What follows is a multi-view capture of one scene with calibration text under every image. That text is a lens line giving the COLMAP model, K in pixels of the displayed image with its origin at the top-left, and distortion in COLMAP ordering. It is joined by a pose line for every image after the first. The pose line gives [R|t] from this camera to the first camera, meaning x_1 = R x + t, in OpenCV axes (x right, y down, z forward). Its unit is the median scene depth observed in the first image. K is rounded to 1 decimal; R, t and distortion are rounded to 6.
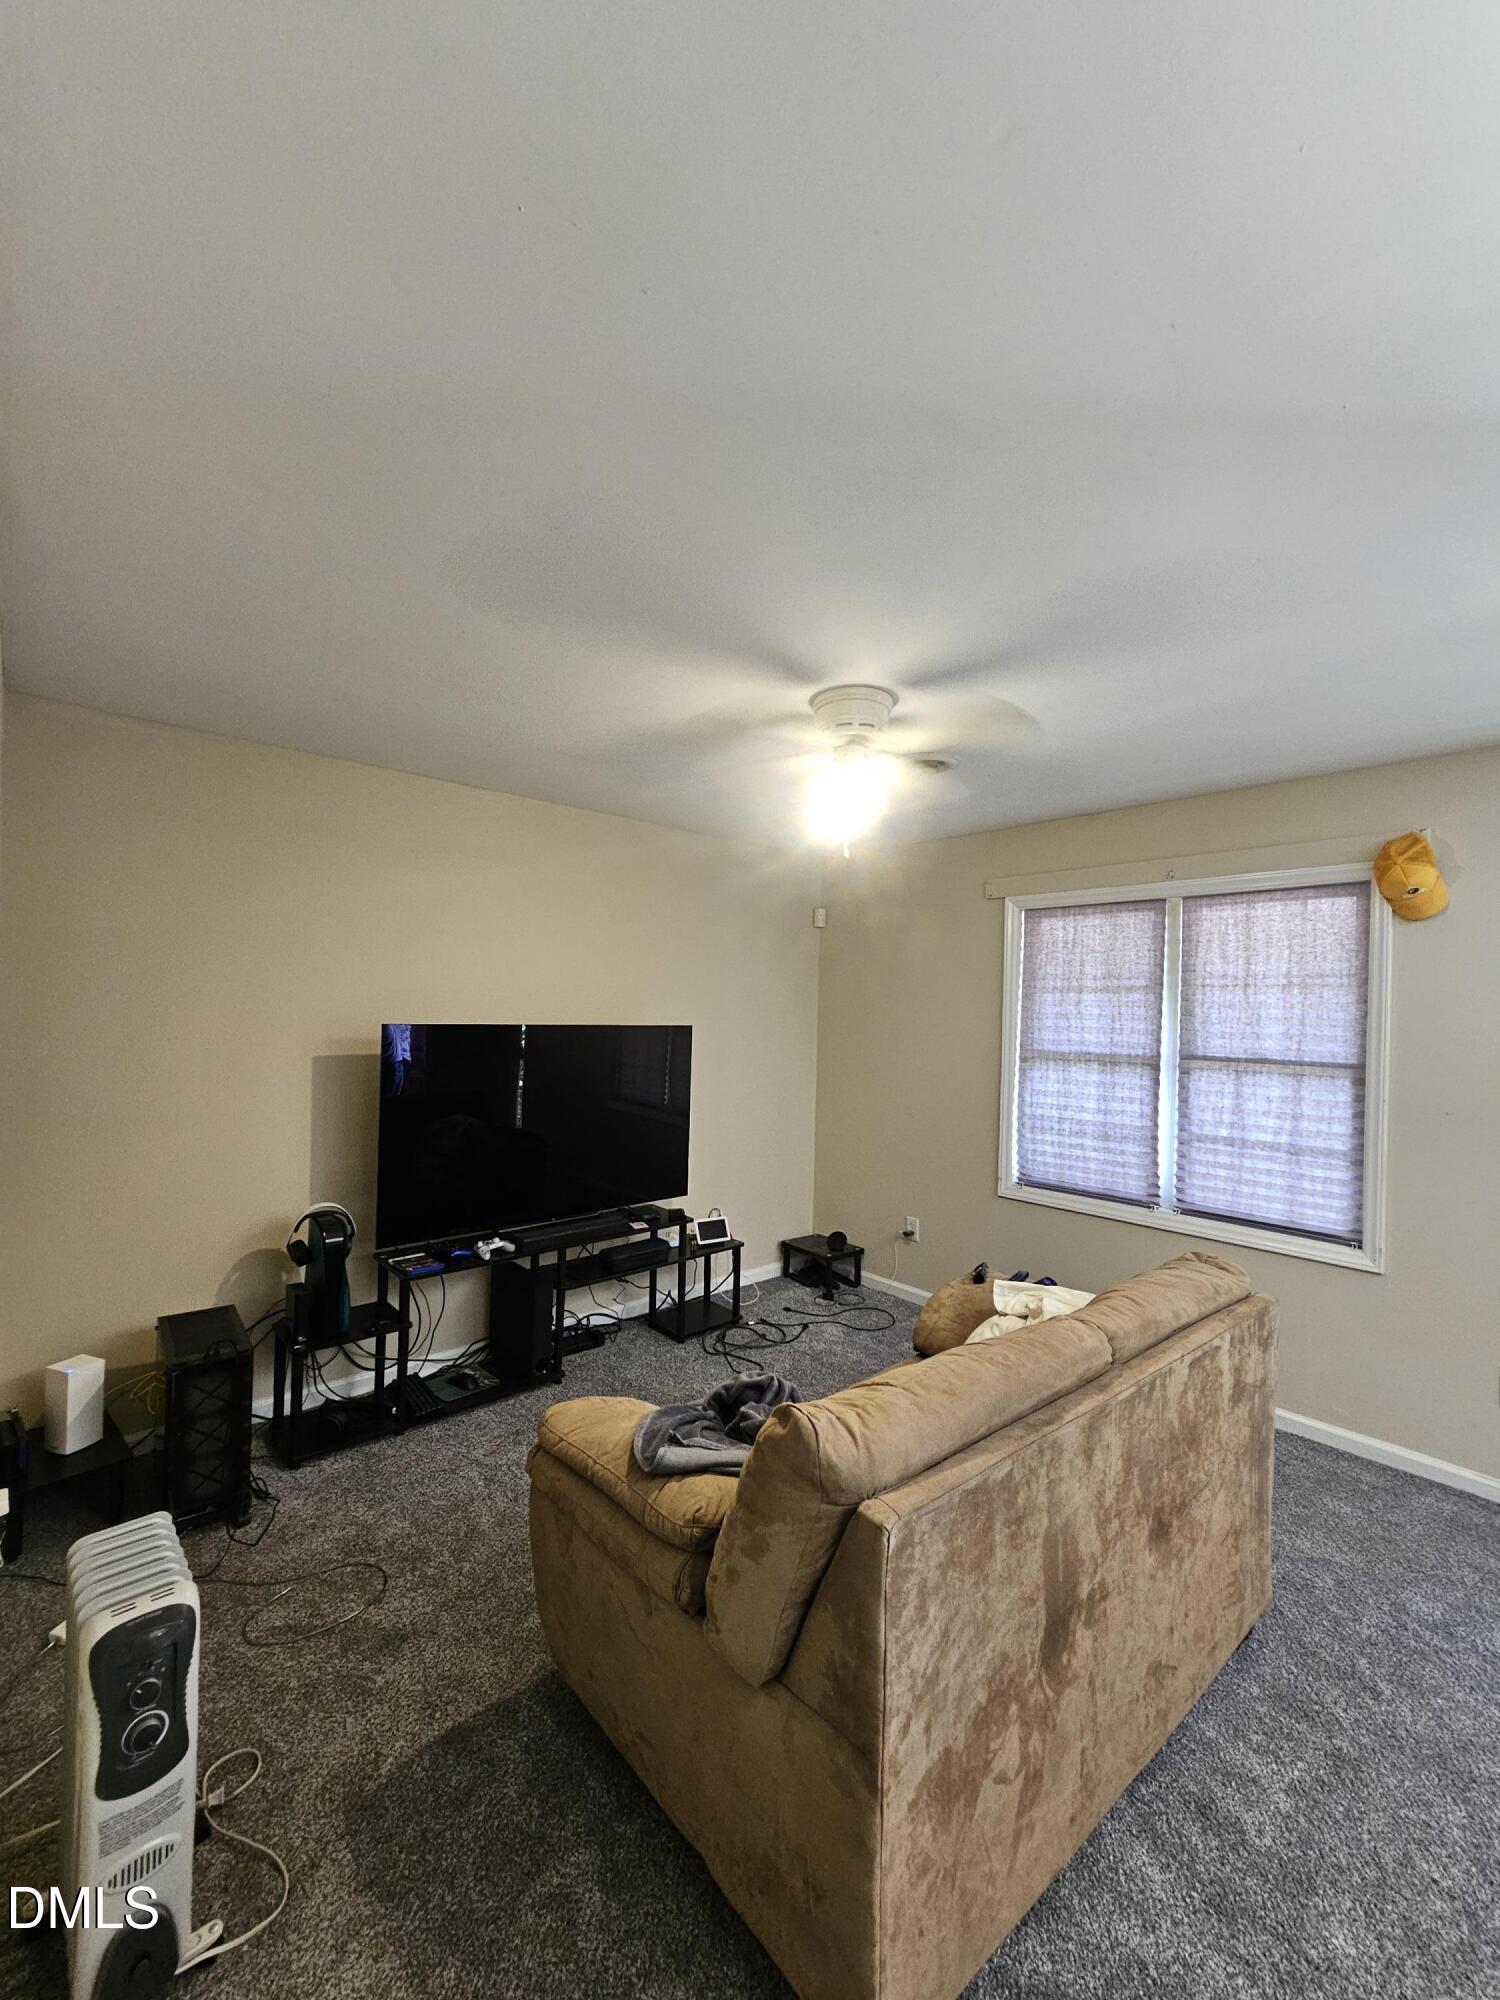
lens RADIAL K [[815.9, 0, 750.5], [0, 815.9, 1013.4], [0, 0, 1]] dist [-0.007303, 0.004184]
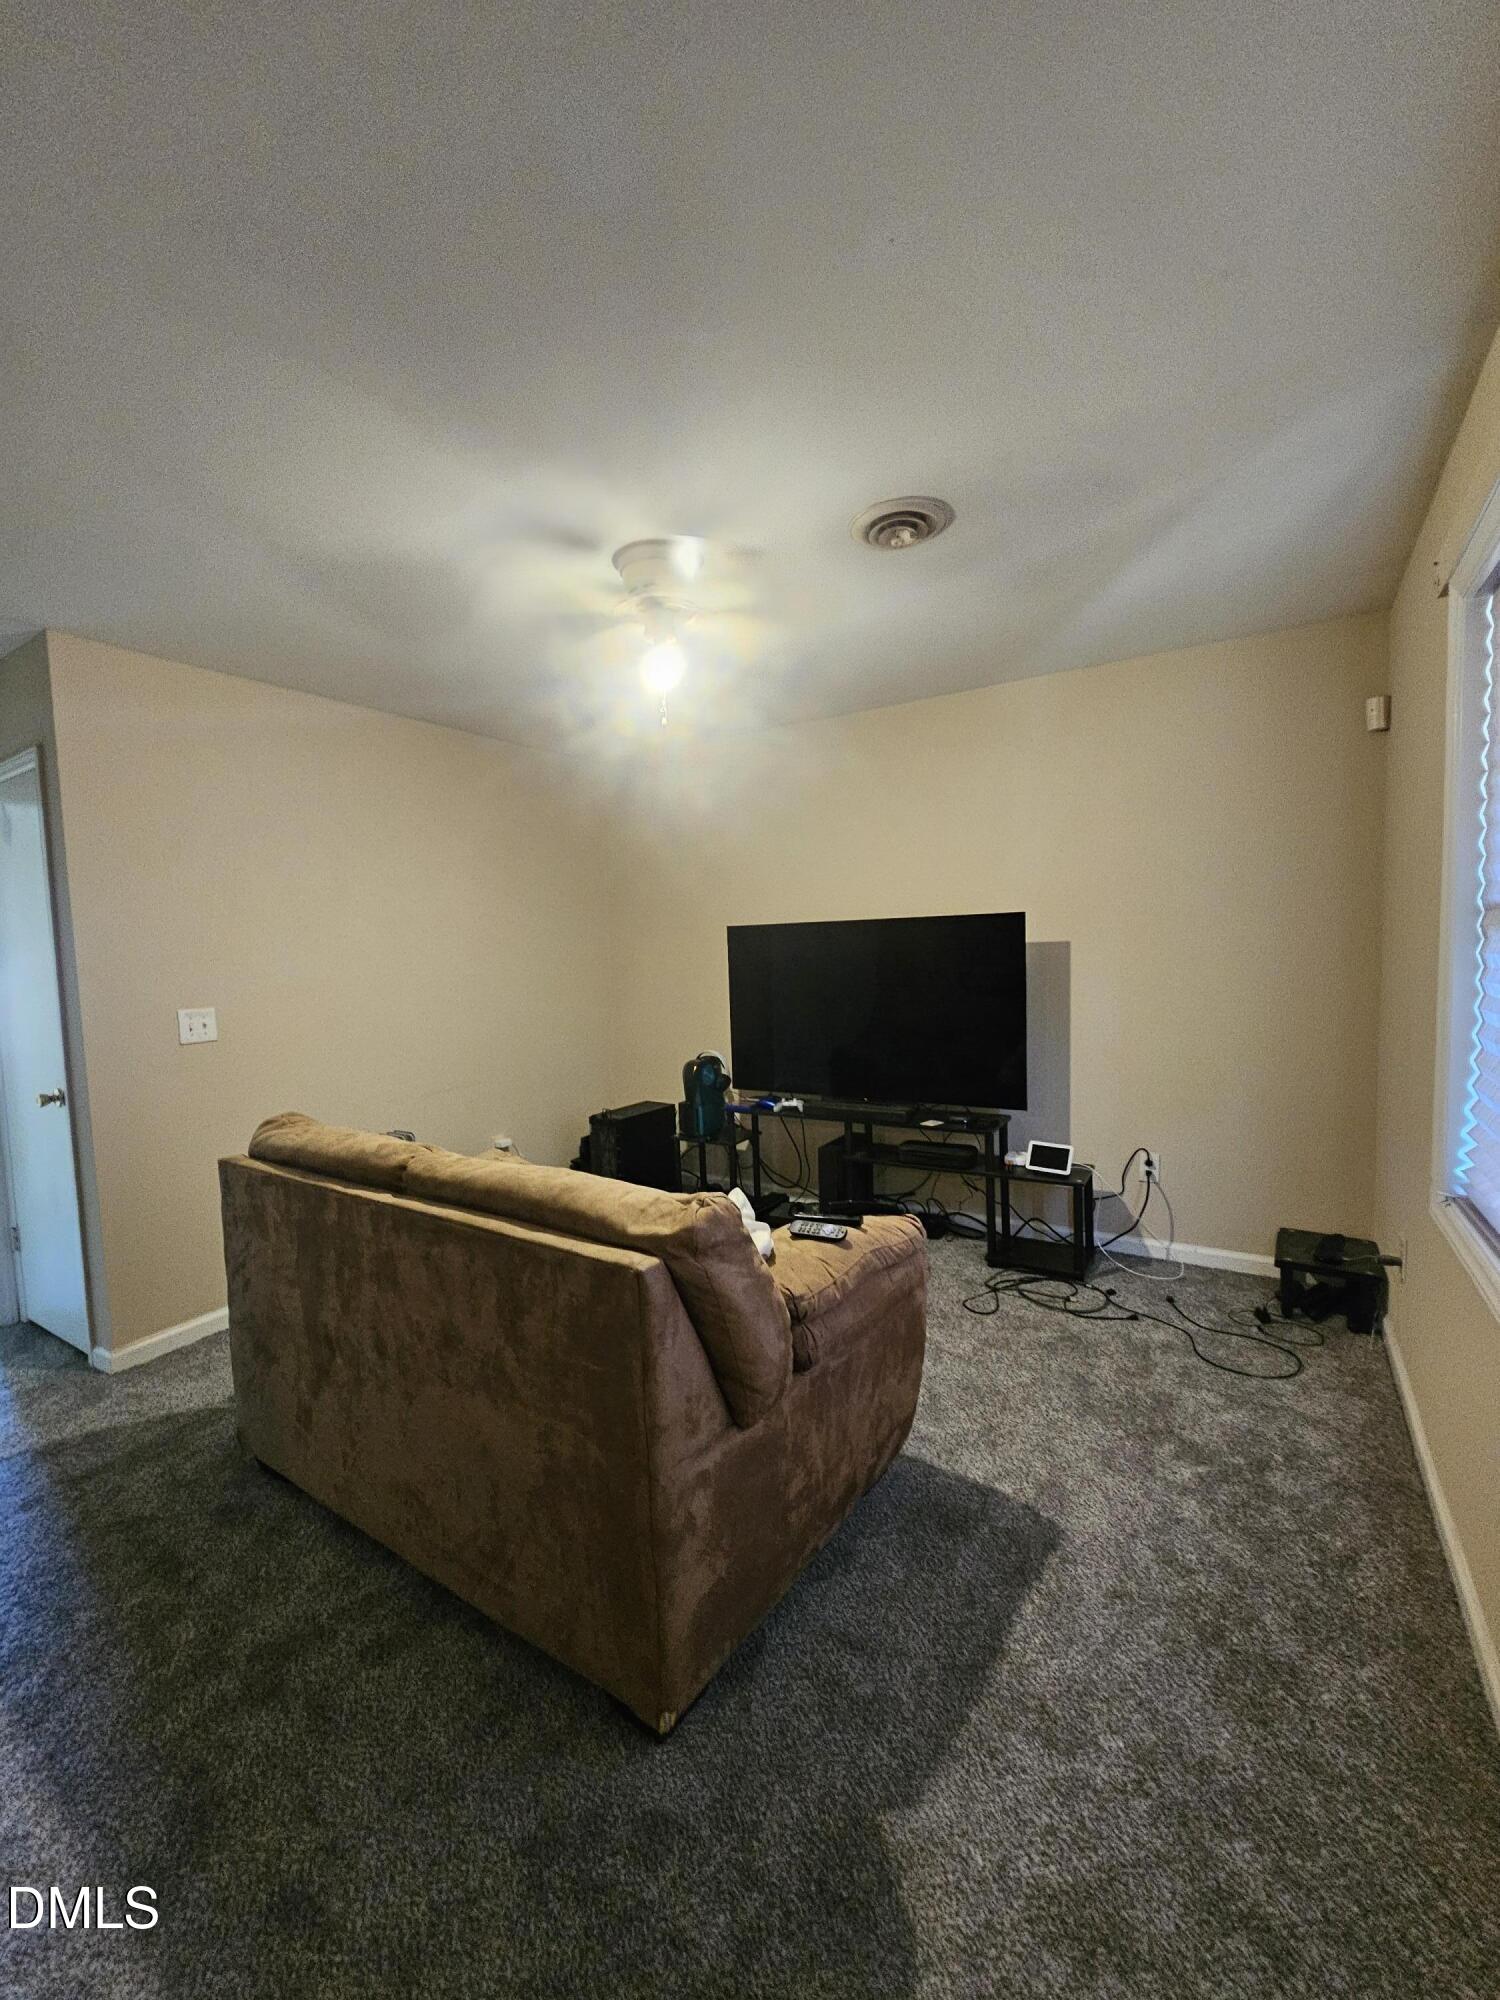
lens RADIAL K [[815.9, 0, 749.2], [0, 815.9, 1002.5], [0, 0, 1]] dist [-0.007303, 0.004184]
pose [[0.272979, 0.029204, -0.961577, 0.899781], [0.032627, 0.998683, 0.039594, 0.088389], [0.961467, -0.042182, 0.271666, 0.657531]]
